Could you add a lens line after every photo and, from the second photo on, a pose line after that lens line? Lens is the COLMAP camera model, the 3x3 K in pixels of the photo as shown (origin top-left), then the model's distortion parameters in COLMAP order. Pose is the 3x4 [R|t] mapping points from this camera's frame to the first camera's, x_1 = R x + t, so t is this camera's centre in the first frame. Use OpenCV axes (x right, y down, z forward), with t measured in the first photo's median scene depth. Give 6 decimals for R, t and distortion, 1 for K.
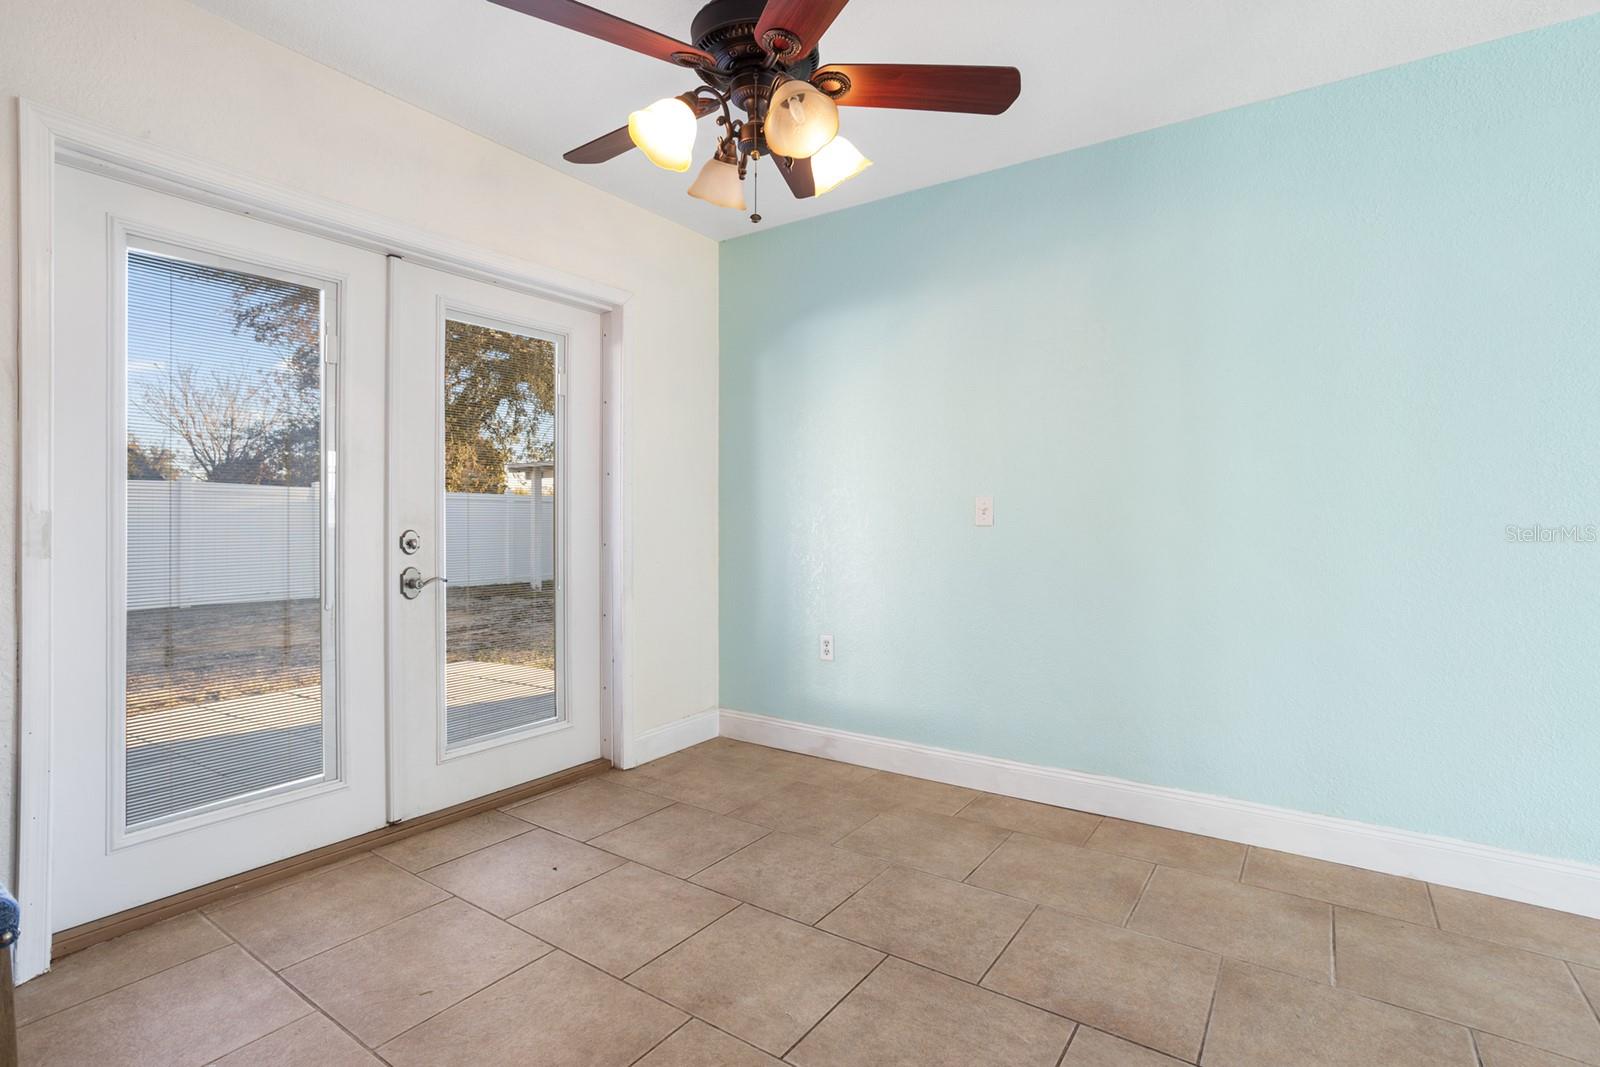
lens RADIAL K [[764.1, 0, 798.7], [0, 764.1, 513.5], [0, 0, 1]] dist [-0.046510, 0.020229]
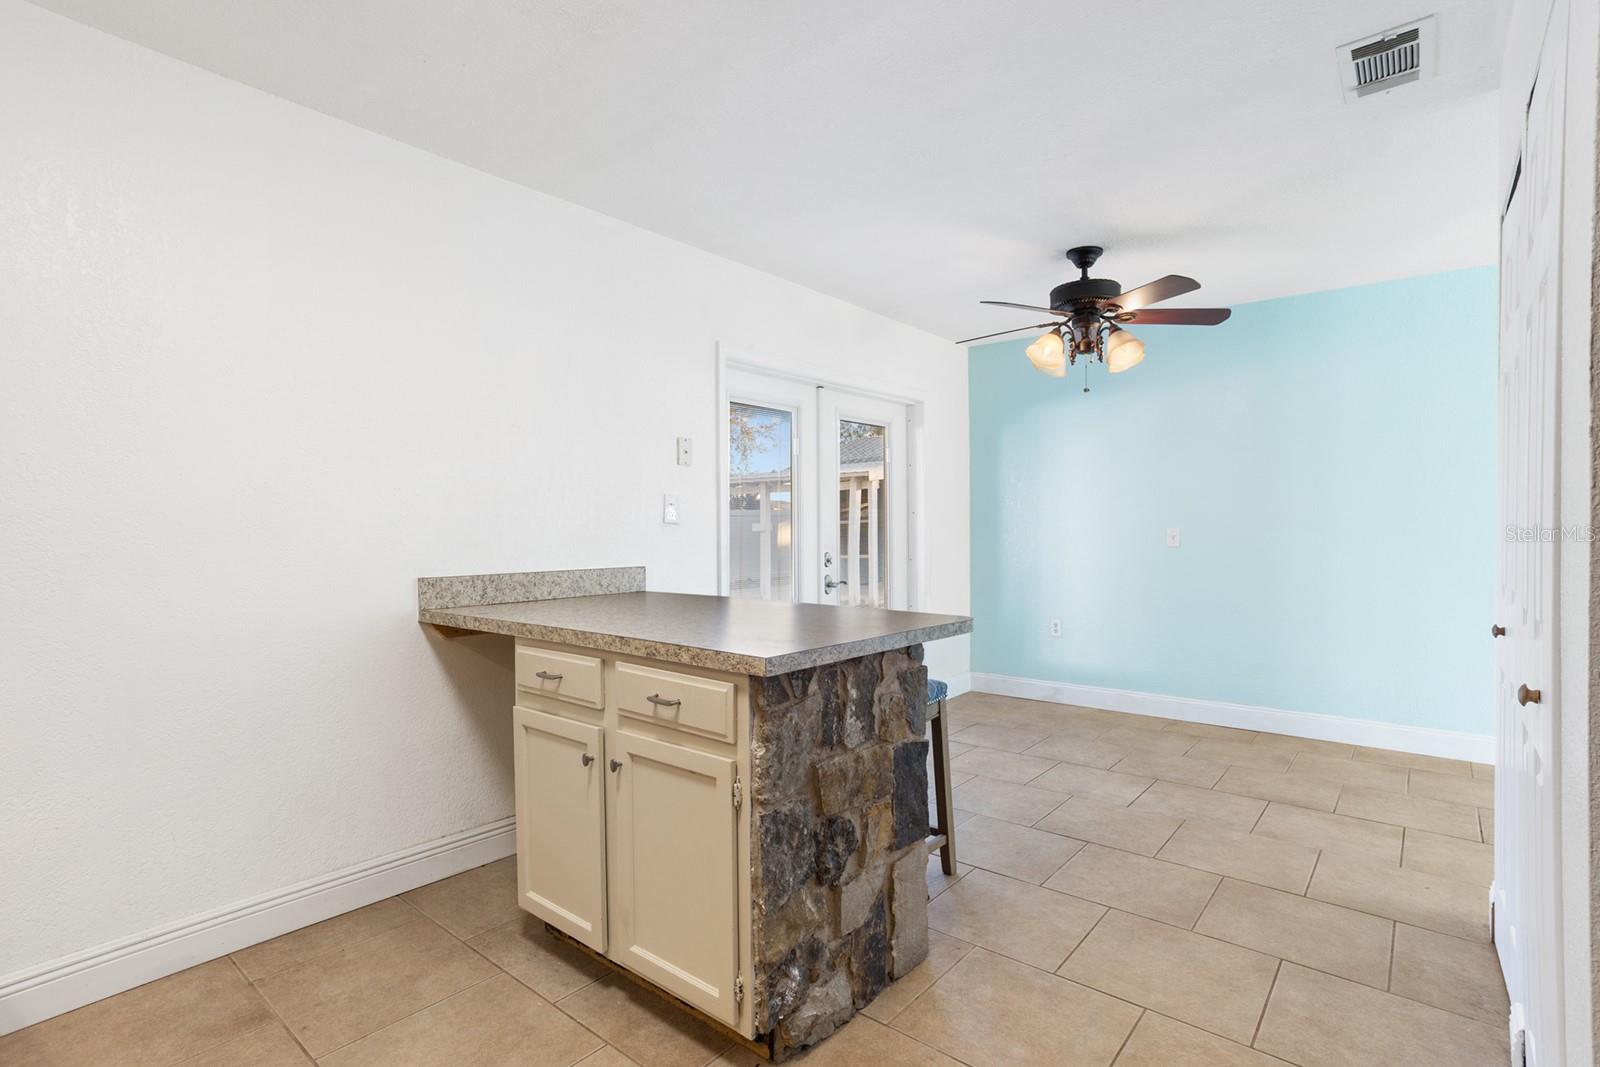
lens RADIAL K [[777.0, 0, 797.0], [0, 777.0, 527.6], [0, 0, 1]] dist [-0.052003, 0.031856]
pose [[0.996204, -0.005892, -0.086855, -0.459540], [0.006935, 0.999907, 0.011715, -0.055731], [0.086778, -0.012273, 0.996152, -0.740007]]
